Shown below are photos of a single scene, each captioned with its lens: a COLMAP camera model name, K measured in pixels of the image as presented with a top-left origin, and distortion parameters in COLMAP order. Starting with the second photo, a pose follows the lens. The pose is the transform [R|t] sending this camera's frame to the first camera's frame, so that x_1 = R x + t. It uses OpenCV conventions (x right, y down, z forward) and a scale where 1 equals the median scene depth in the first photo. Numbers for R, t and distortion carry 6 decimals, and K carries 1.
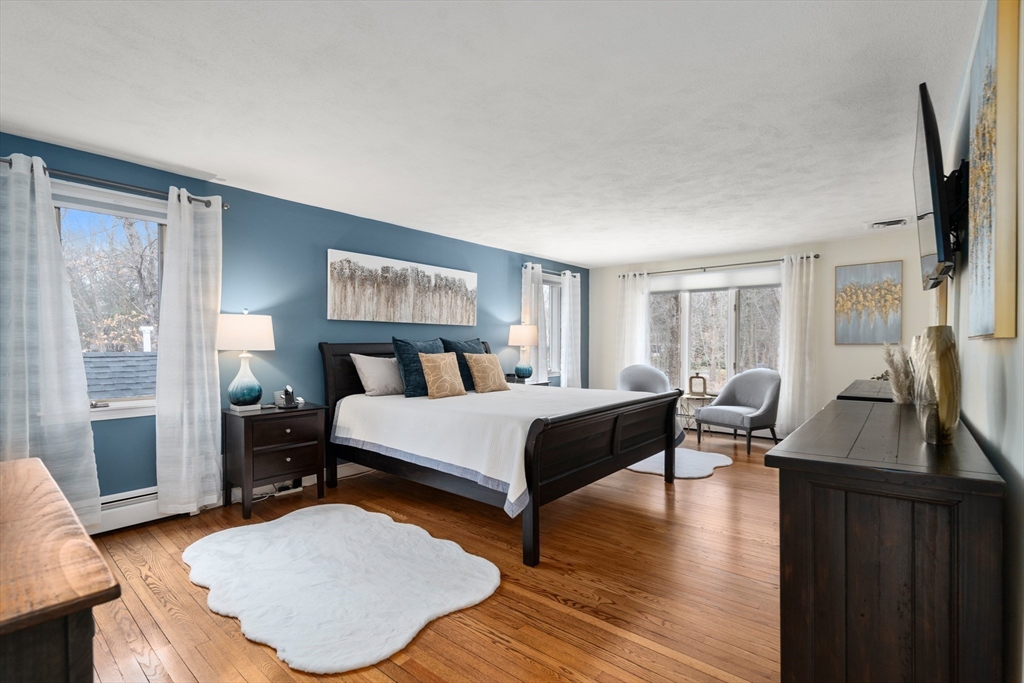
lens RADIAL K [[469.7, 0, 509.8], [0, 469.7, 345.9], [0, 0, 1]] dist [-0.001110, -0.000066]
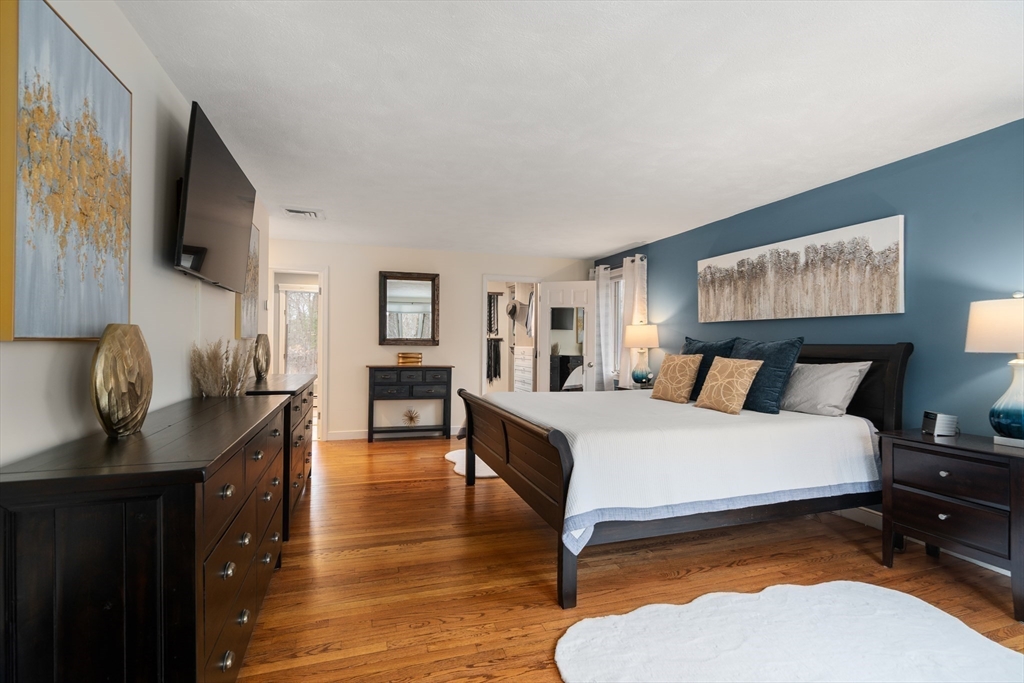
lens RADIAL K [[469.7, 0, 510.4], [0, 469.7, 341.5], [0, 0, 1]] dist [-0.001110, -0.000066]
pose [[-0.512666, -0.000176, -0.858588, 0.740121], [-0.005981, 0.999976, 0.003366, -0.010883], [0.858567, 0.006861, -0.512655, 1.065407]]
